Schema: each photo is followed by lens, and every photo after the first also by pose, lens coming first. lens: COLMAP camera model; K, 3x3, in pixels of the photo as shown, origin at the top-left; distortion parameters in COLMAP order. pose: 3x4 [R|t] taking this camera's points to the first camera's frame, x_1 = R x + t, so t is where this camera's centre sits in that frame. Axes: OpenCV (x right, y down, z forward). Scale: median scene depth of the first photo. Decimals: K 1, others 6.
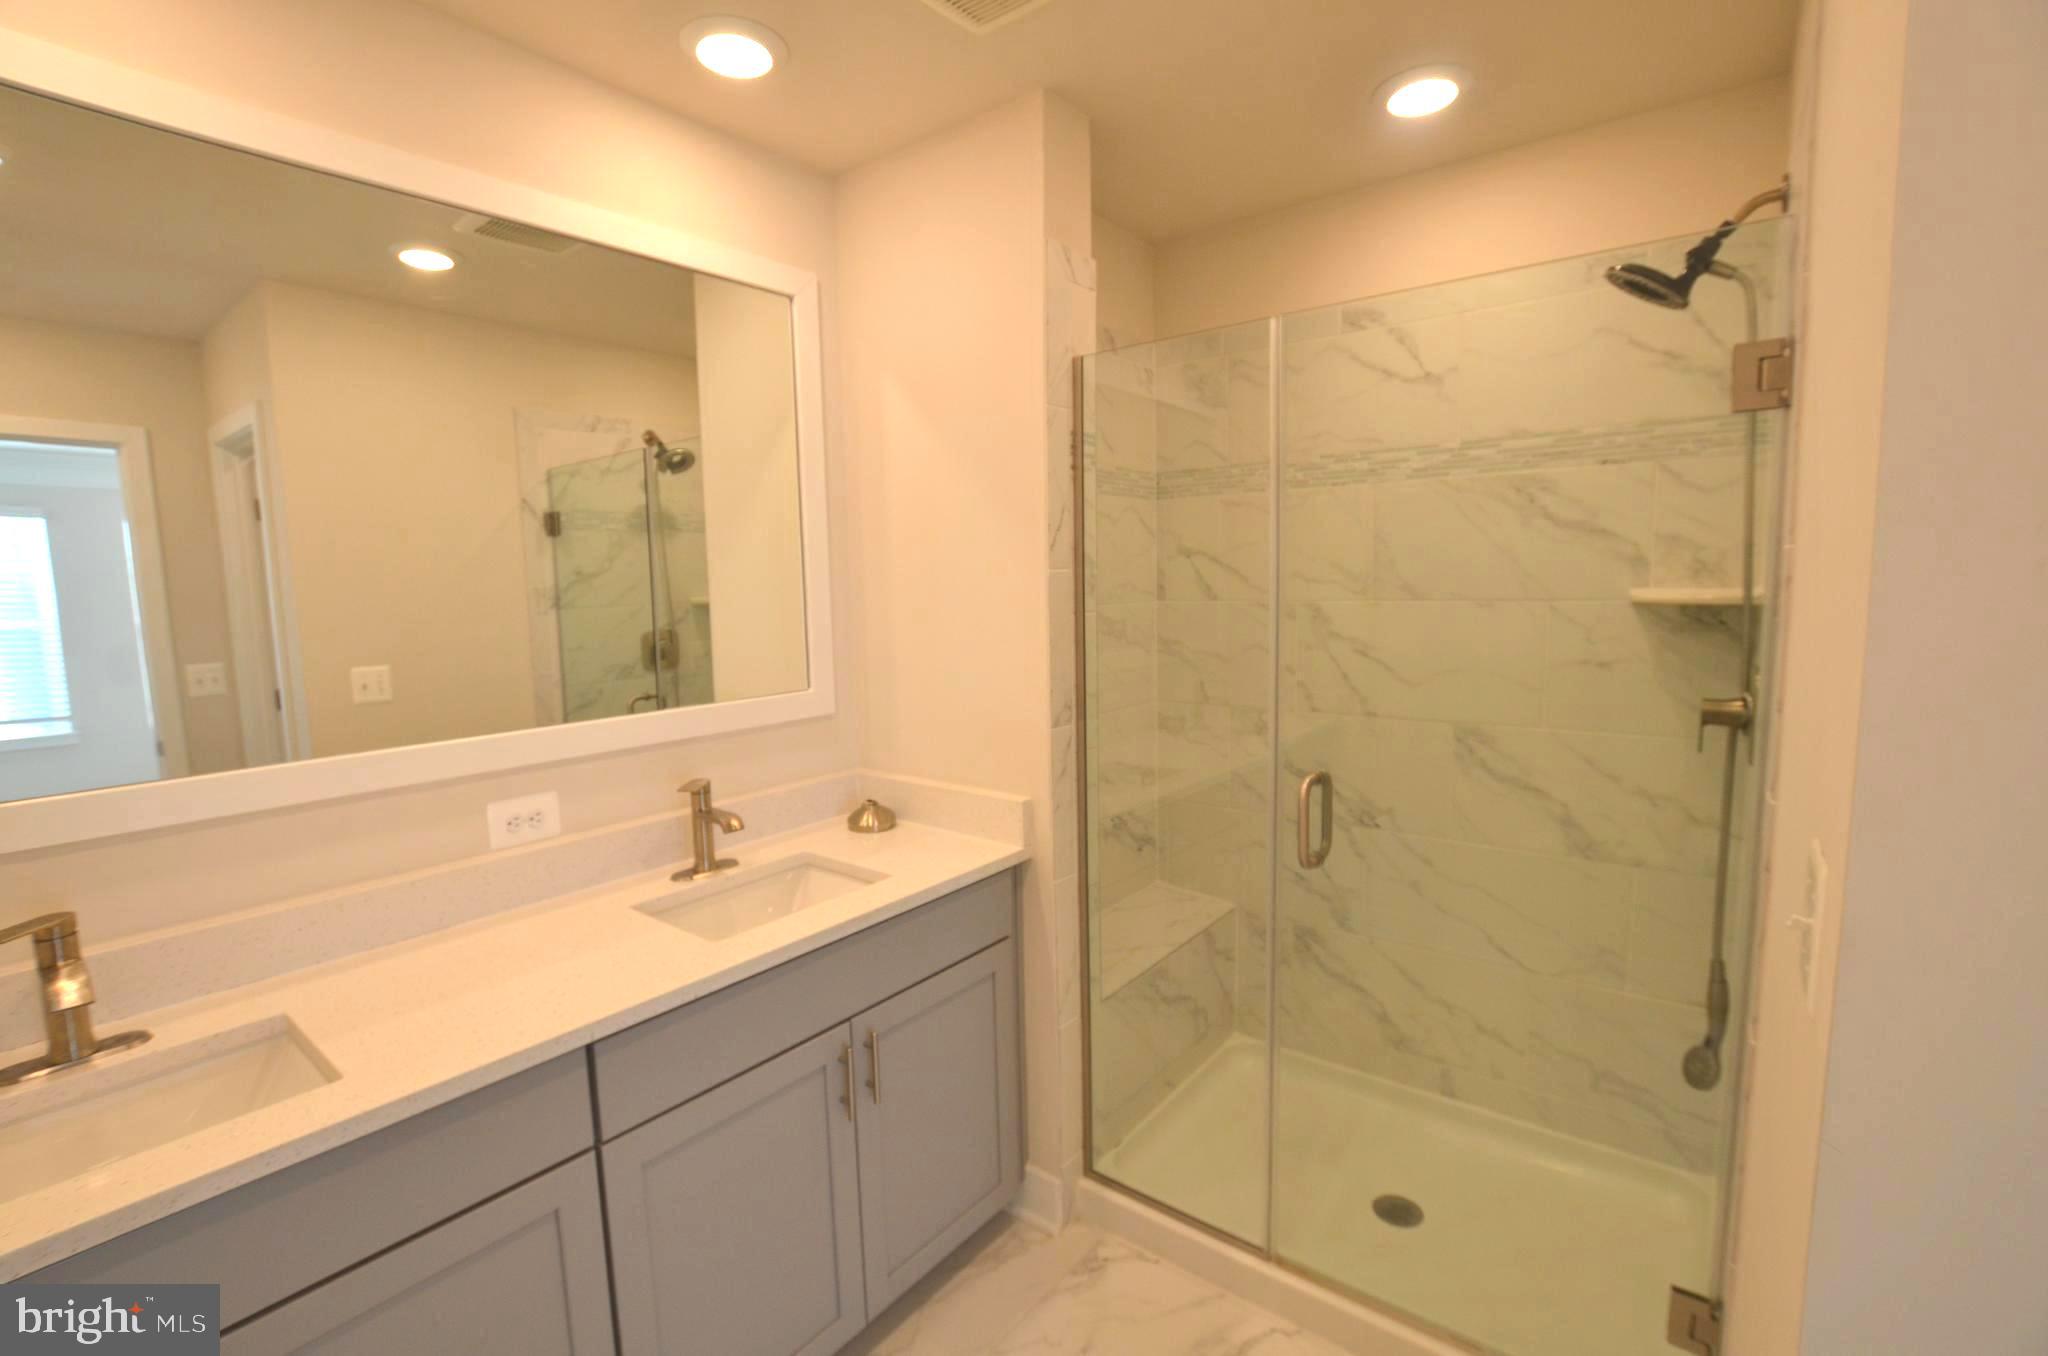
lens RADIAL K [[899.4, 0, 1027.2], [0, 899.4, 681.6], [0, 0, 1]] dist [-0.028395, 0.002974]
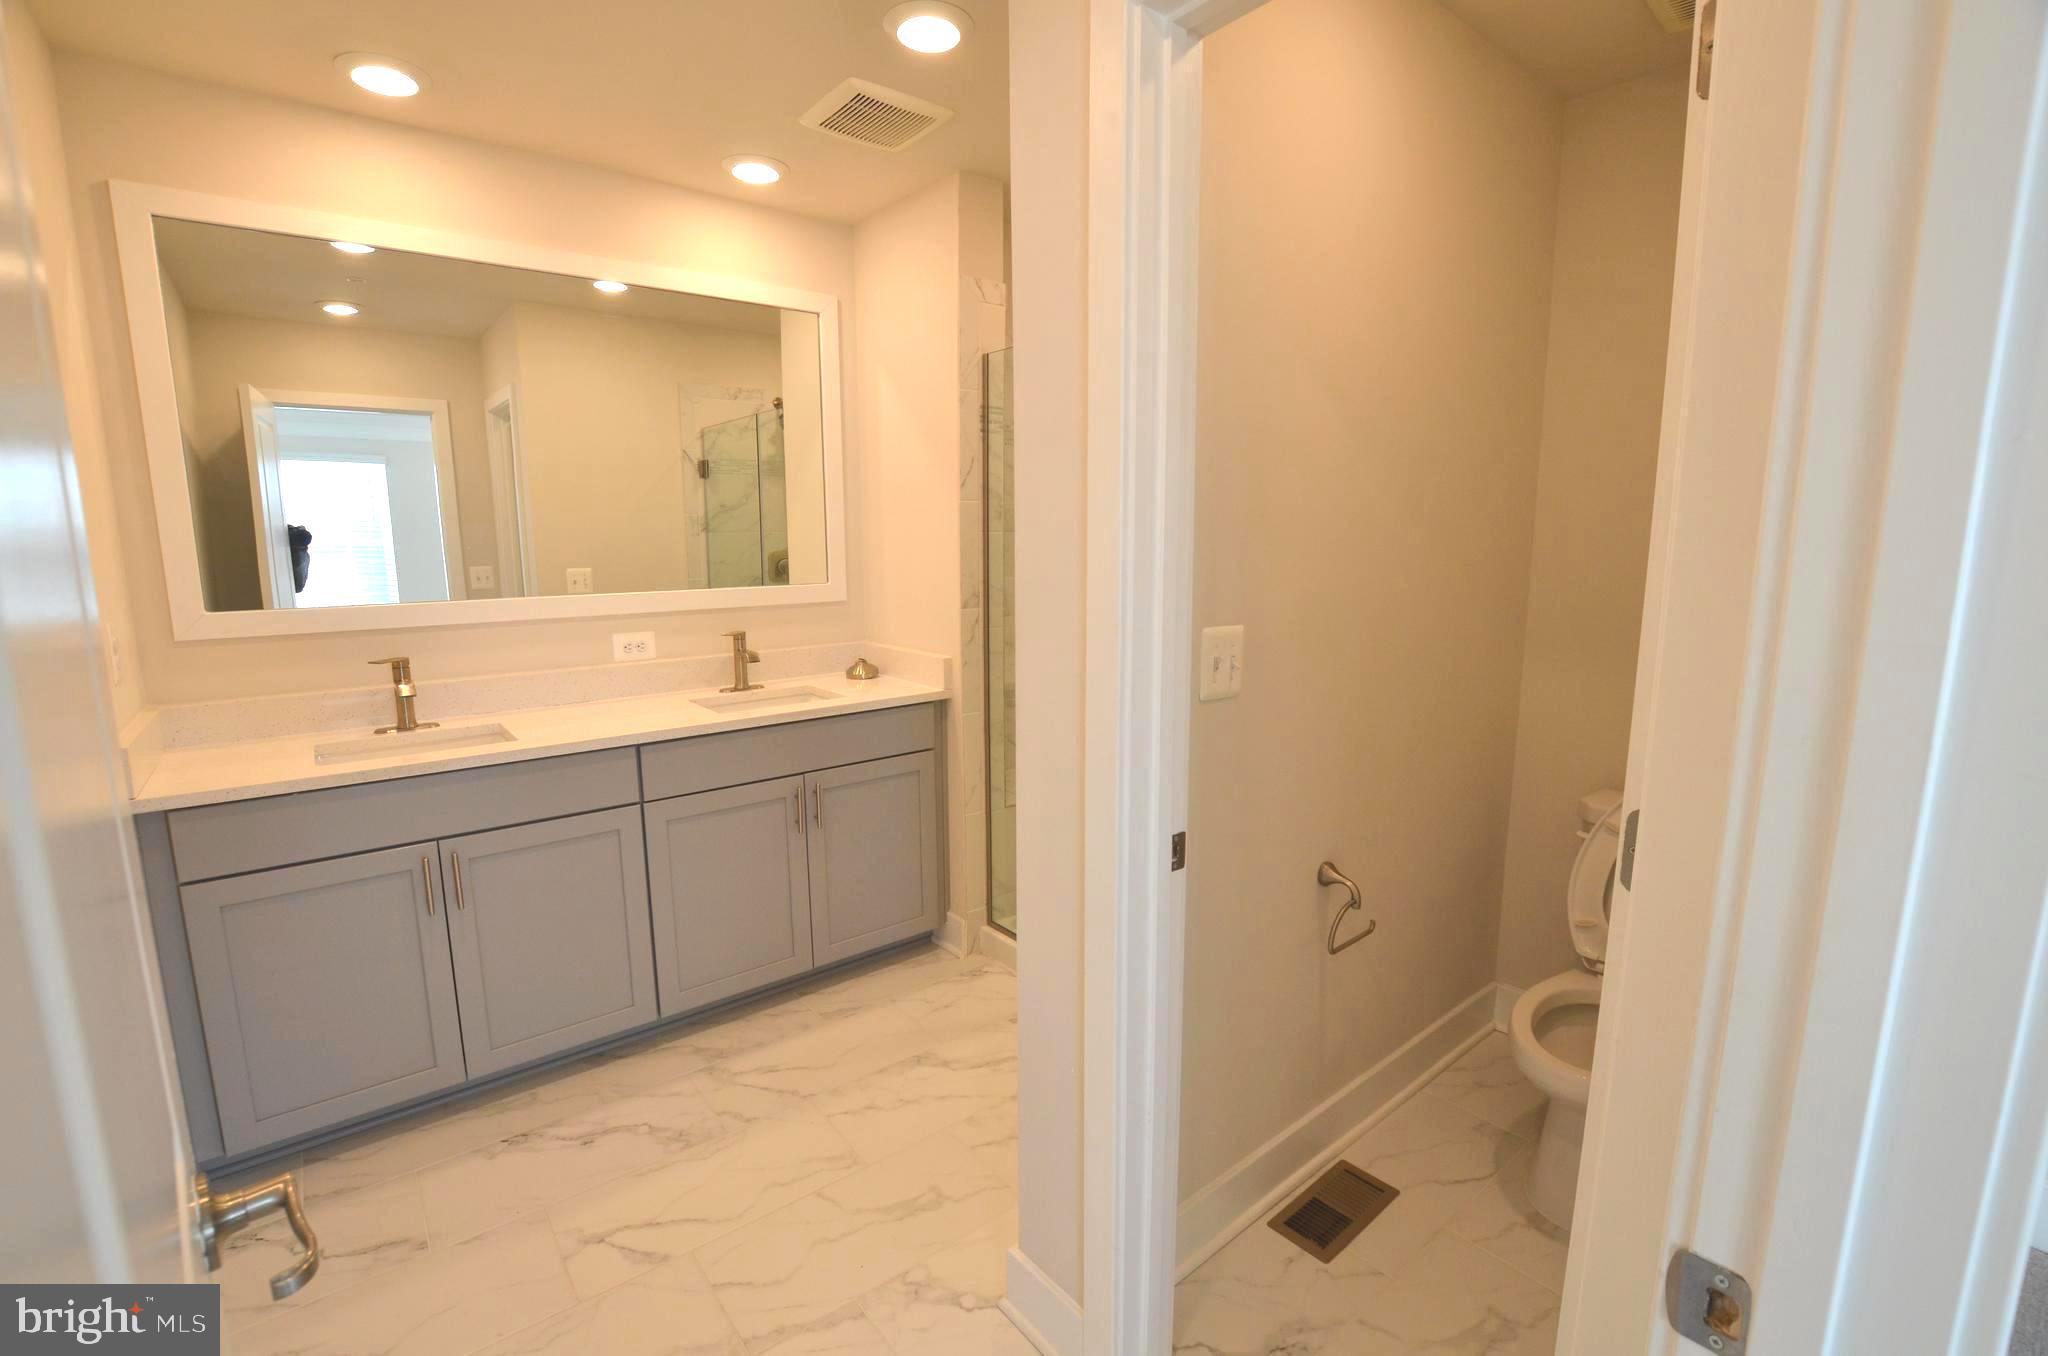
lens RADIAL K [[899.4, 0, 1022.8], [0, 899.4, 674.3], [0, 0, 1]] dist [-0.028395, 0.002974]
pose [[0.975648, 0.053478, -0.212723, 0.436314], [-0.043674, 0.997767, 0.050528, 0.078767], [0.214950, -0.040007, 0.975805, -0.416473]]
